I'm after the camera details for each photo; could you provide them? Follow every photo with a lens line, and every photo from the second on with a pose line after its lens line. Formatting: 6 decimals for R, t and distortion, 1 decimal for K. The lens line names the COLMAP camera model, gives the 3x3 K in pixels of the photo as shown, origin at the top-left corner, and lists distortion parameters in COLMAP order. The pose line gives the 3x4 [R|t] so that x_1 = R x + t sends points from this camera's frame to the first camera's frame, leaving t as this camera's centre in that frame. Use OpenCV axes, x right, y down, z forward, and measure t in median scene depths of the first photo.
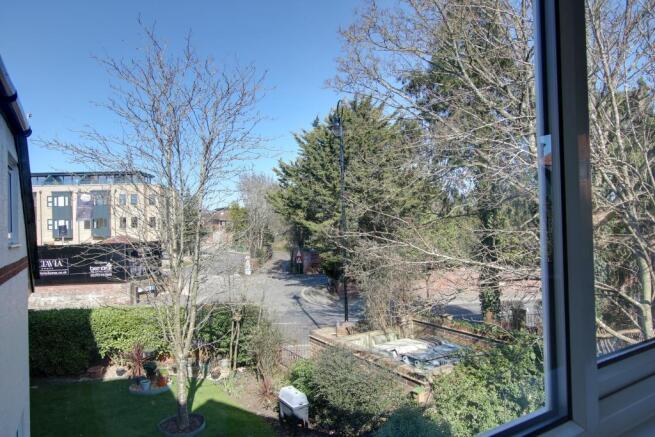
lens RADIAL K [[404.3, 0, 327.5], [0, 404.3, 218.5], [0, 0, 1]] dist [-0.000147, 0.000000]
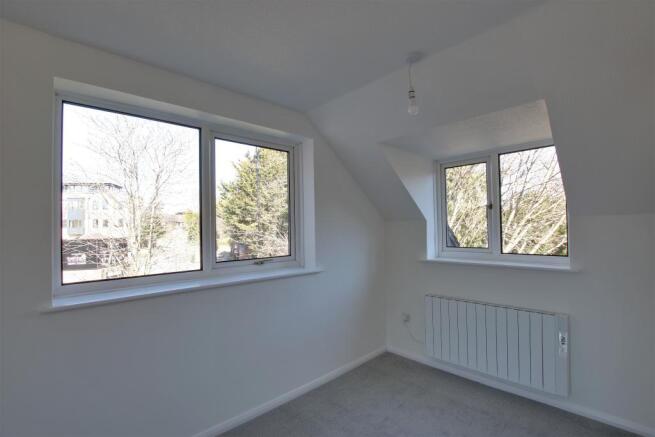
lens RADIAL K [[306.9, 0, 327.5], [0, 306.9, 218.5], [0, 0, 1]] dist [-0.002388, -0.000452]
pose [[0.984000, 0.009686, 0.177905, 0.062112], [-0.008262, 0.999928, -0.008746, -0.004192], [-0.177977, 0.007136, 0.984009, -0.123304]]
